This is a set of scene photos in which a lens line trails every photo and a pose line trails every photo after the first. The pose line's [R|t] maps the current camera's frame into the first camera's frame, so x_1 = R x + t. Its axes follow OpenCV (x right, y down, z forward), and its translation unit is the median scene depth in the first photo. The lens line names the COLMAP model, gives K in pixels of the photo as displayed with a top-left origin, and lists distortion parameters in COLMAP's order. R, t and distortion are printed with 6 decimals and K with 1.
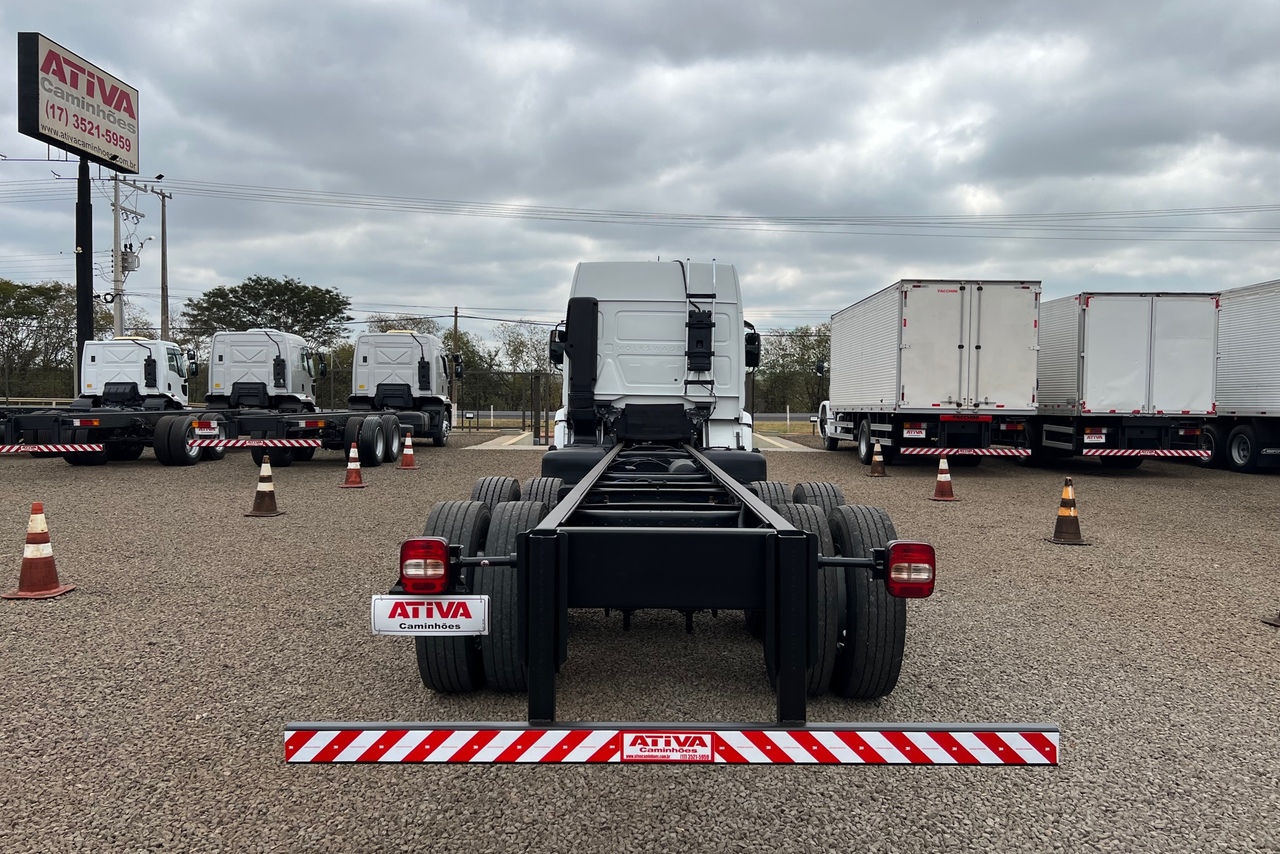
lens RADIAL K [[946.6, 0, 640.0], [0, 946.6, 427.0], [0, 0, 1]] dist [0.051446, -0.066668]
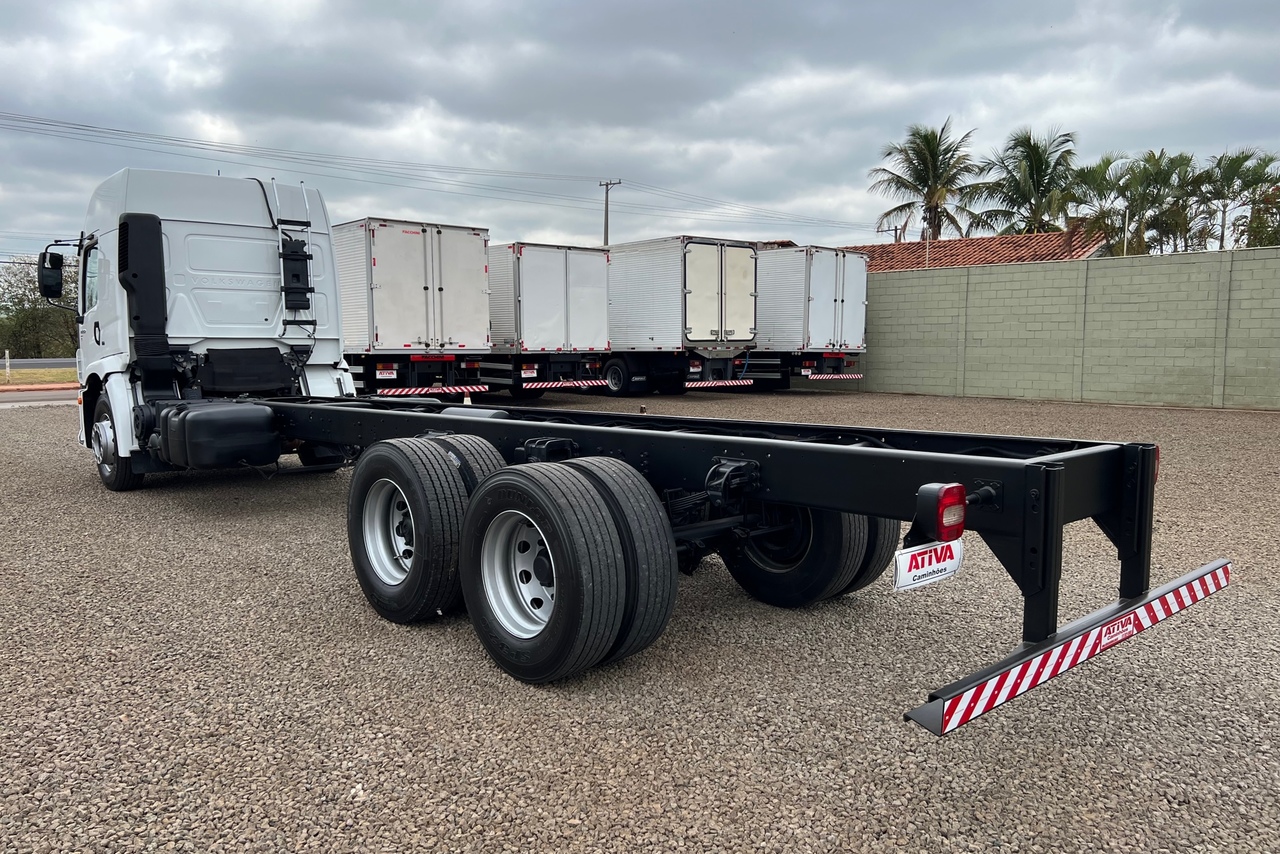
lens RADIAL K [[946.6, 0, 640.0], [0, 946.6, 427.0], [0, 0, 1]] dist [0.051446, -0.066668]
pose [[0.738051, -0.072259, 0.670865, -0.190736], [0.030133, 0.996787, 0.074213, -0.004299], [-0.674072, -0.034558, 0.737857, 0.083496]]
